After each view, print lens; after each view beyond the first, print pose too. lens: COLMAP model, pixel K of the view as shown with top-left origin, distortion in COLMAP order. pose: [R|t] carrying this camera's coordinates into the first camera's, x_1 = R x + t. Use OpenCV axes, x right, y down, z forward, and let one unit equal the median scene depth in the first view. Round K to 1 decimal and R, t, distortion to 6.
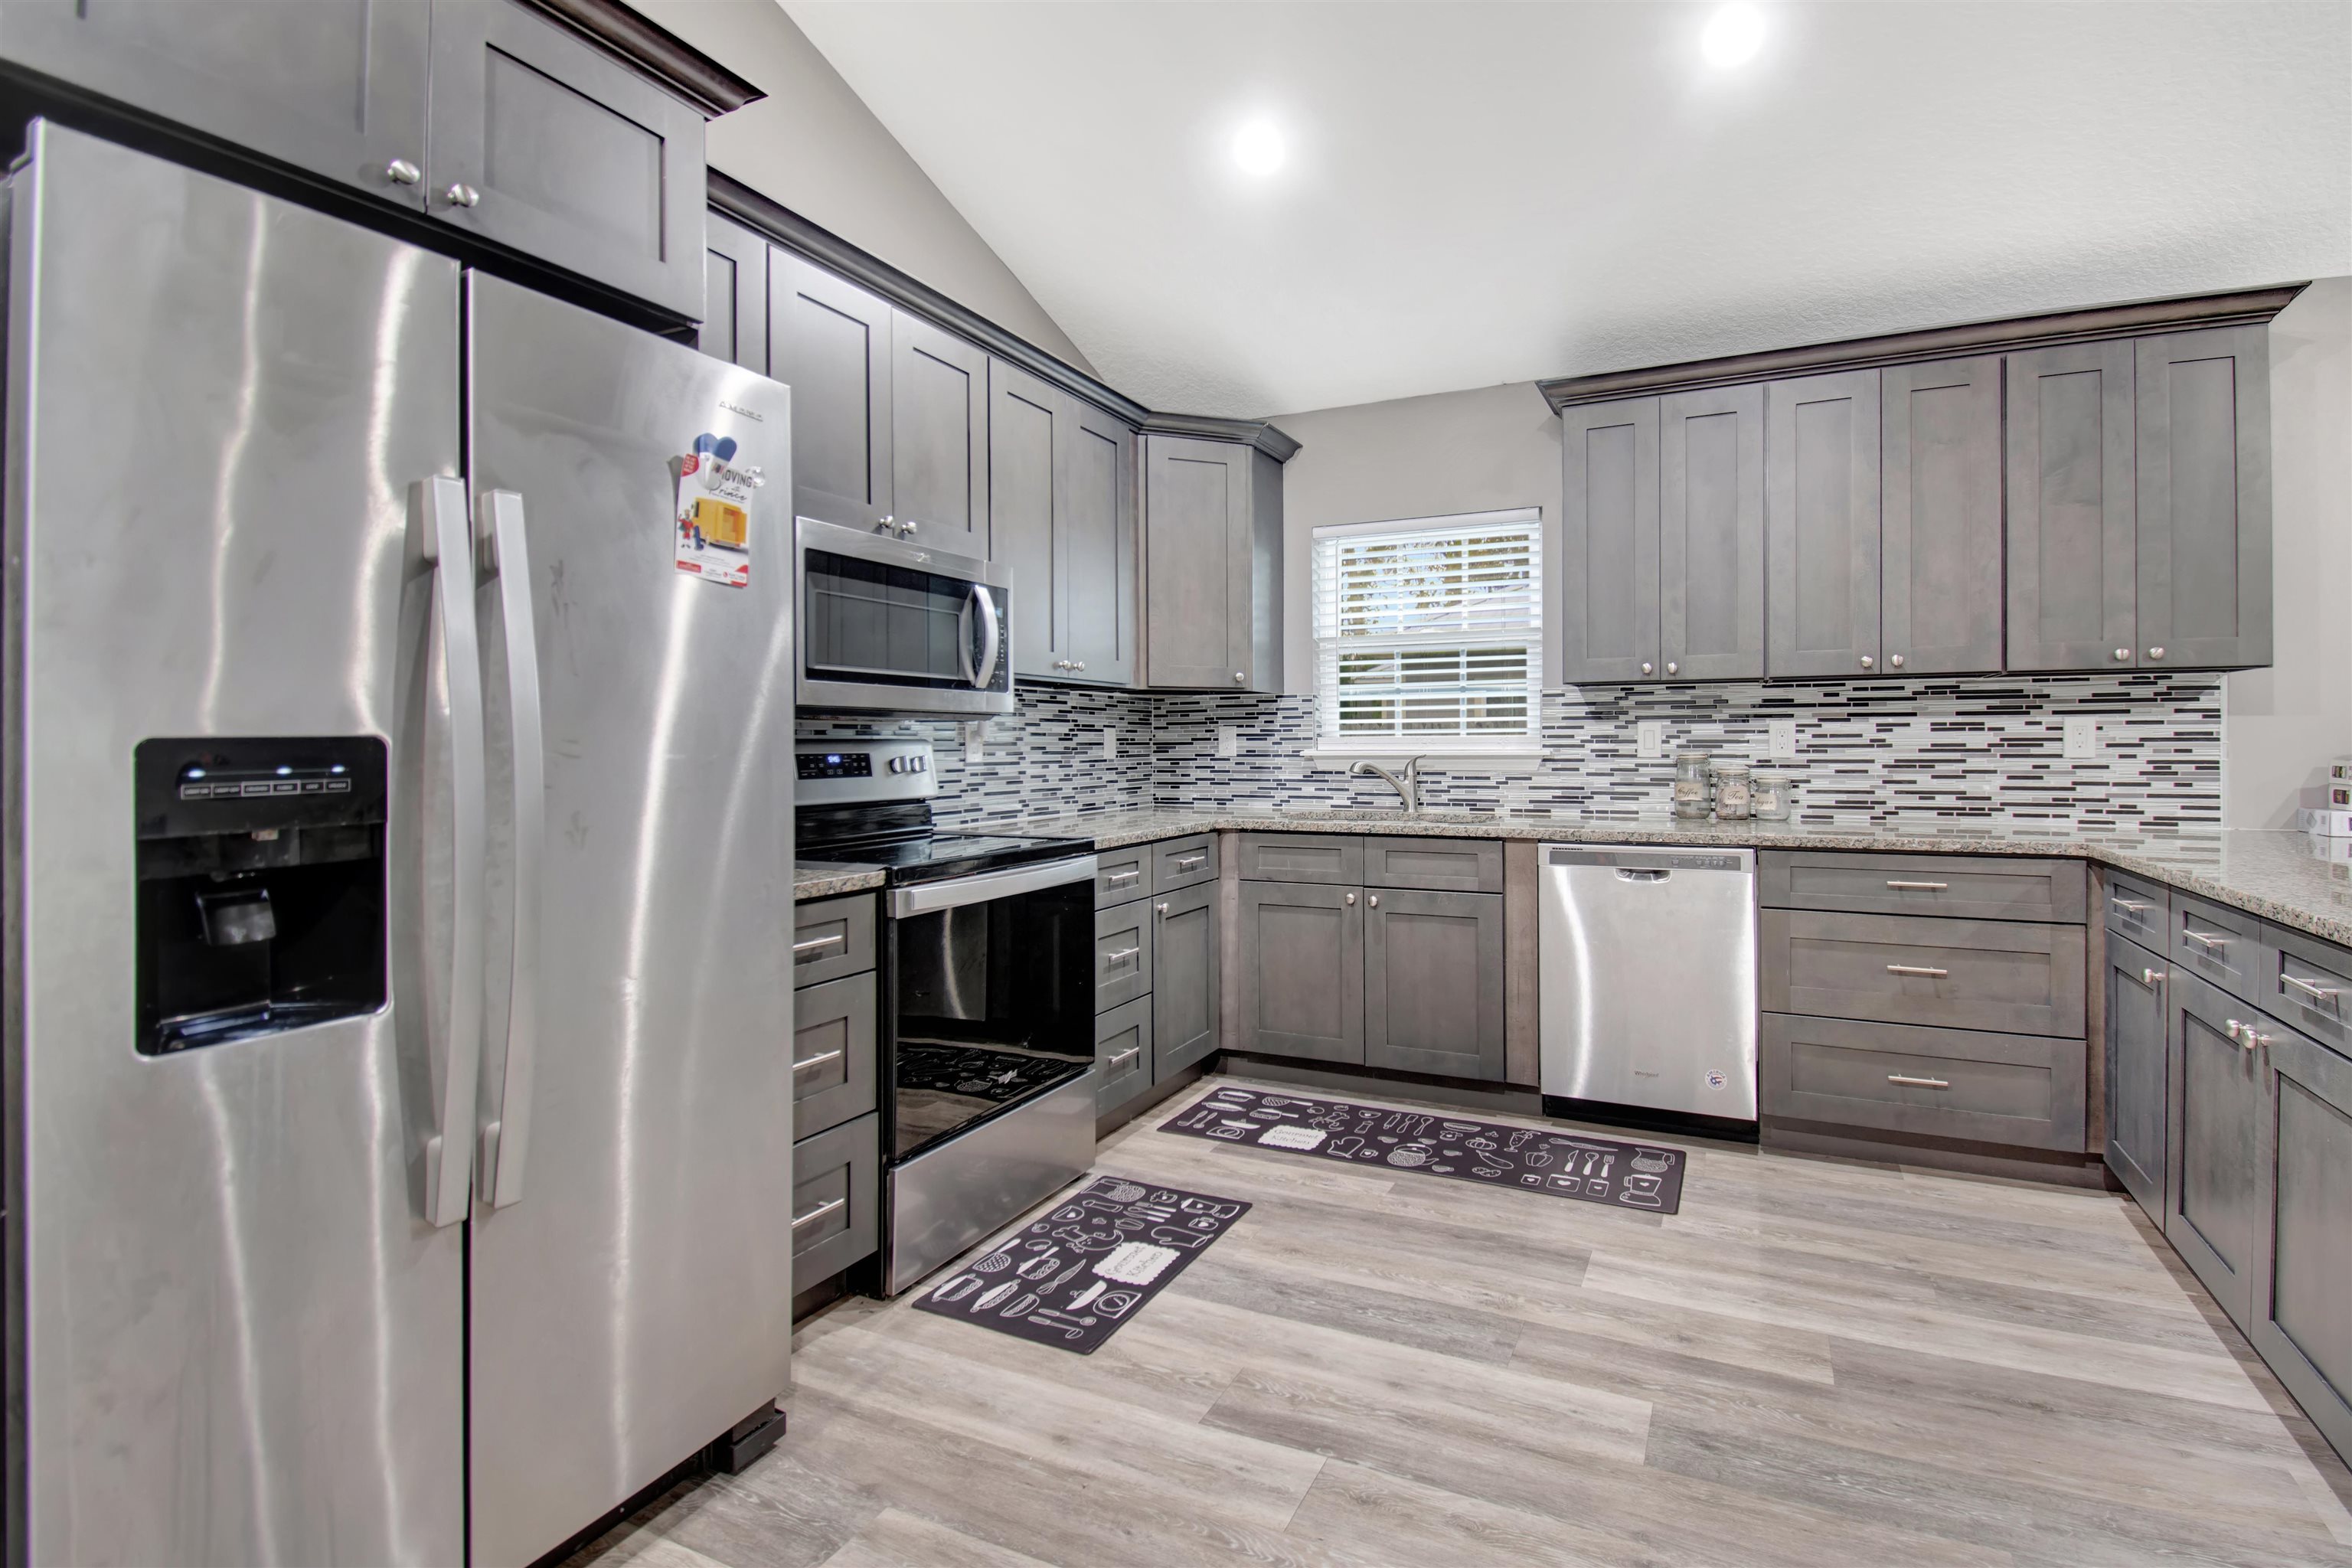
lens RADIAL K [[1065.8, 0, 1268.3], [0, 1065.8, 752.1], [0, 0, 1]] dist [-0.004801, -0.010586]
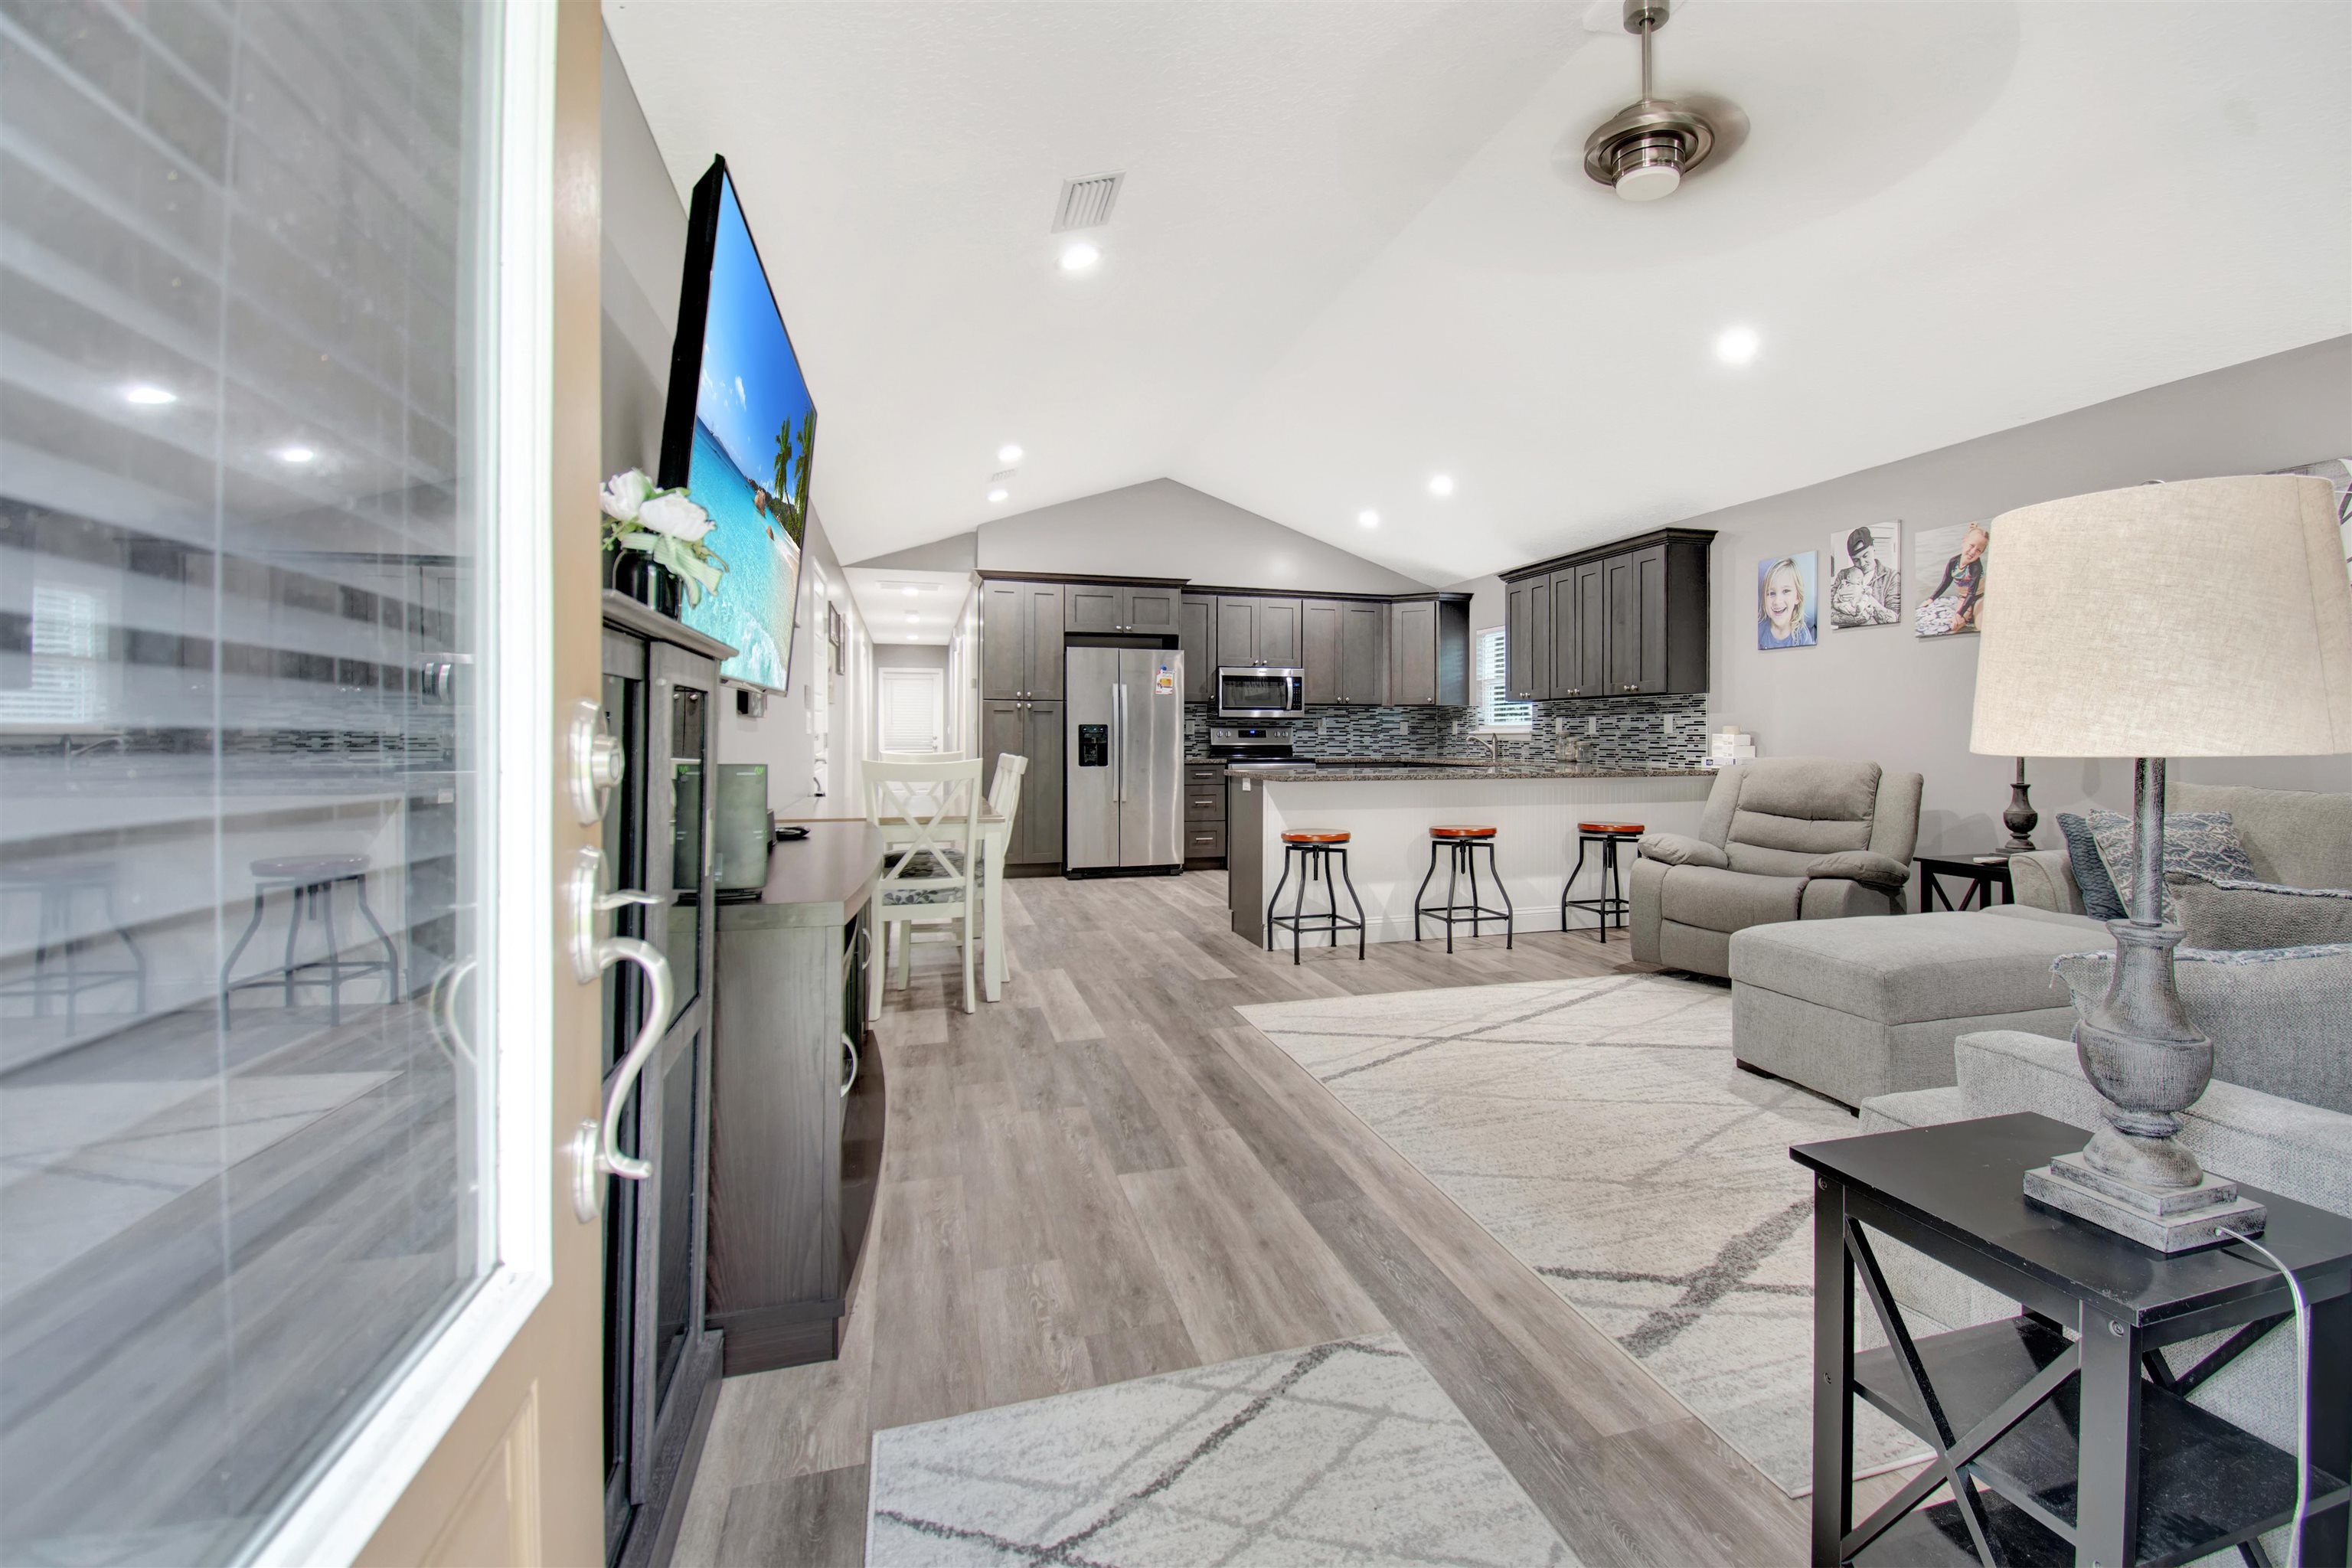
lens RADIAL K [[1058.9, 0, 1266.0], [0, 1058.9, 736.5], [0, 0, 1]] dist [-0.000476, -0.000331]
pose [[0.673618, 0.005581, -0.739058, 2.050591], [-0.011626, 0.999928, -0.003046, 0.031187], [0.738988, 0.010644, 0.673635, -1.181279]]
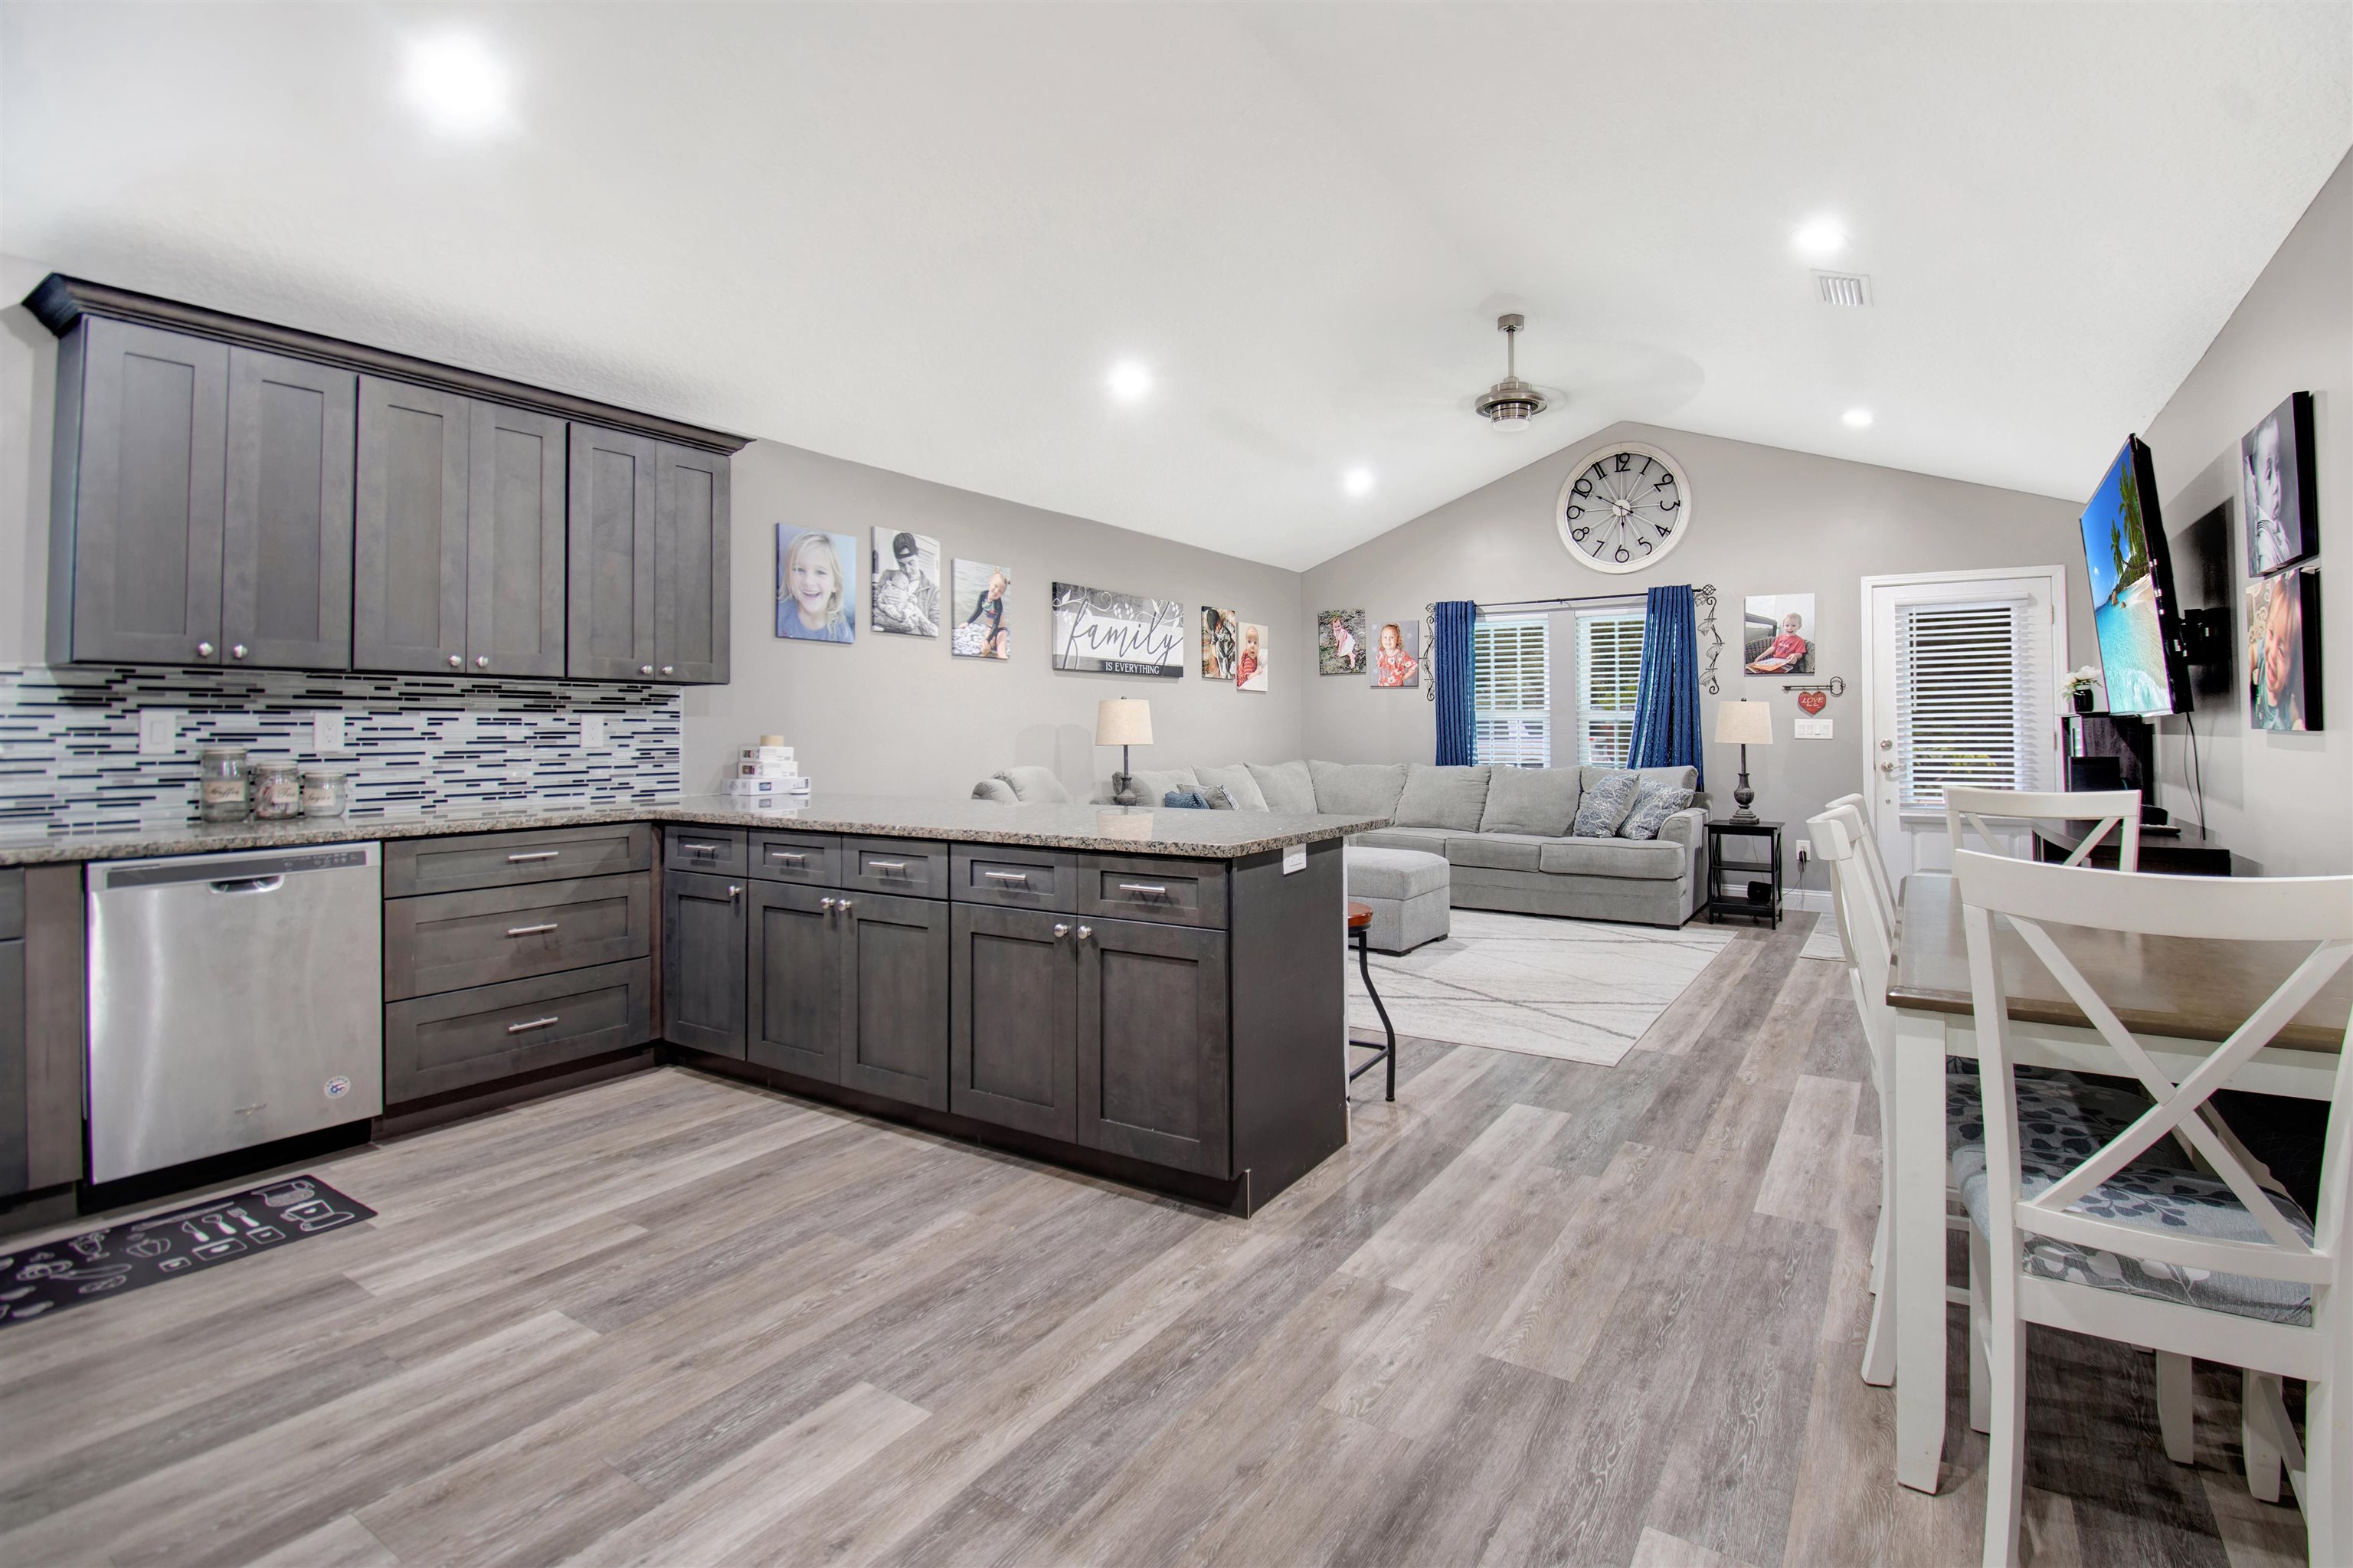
lens RADIAL K [[1066.3, 0, 1237.2], [0, 1066.3, 700.7], [0, 0, 1]] dist [-0.004801, -0.010586]
pose [[0.143793, 0.029580, 0.989166, -0.439142], [0.010825, 0.999446, -0.031461, -0.001981], [-0.989549, 0.015232, 0.143393, 0.058625]]
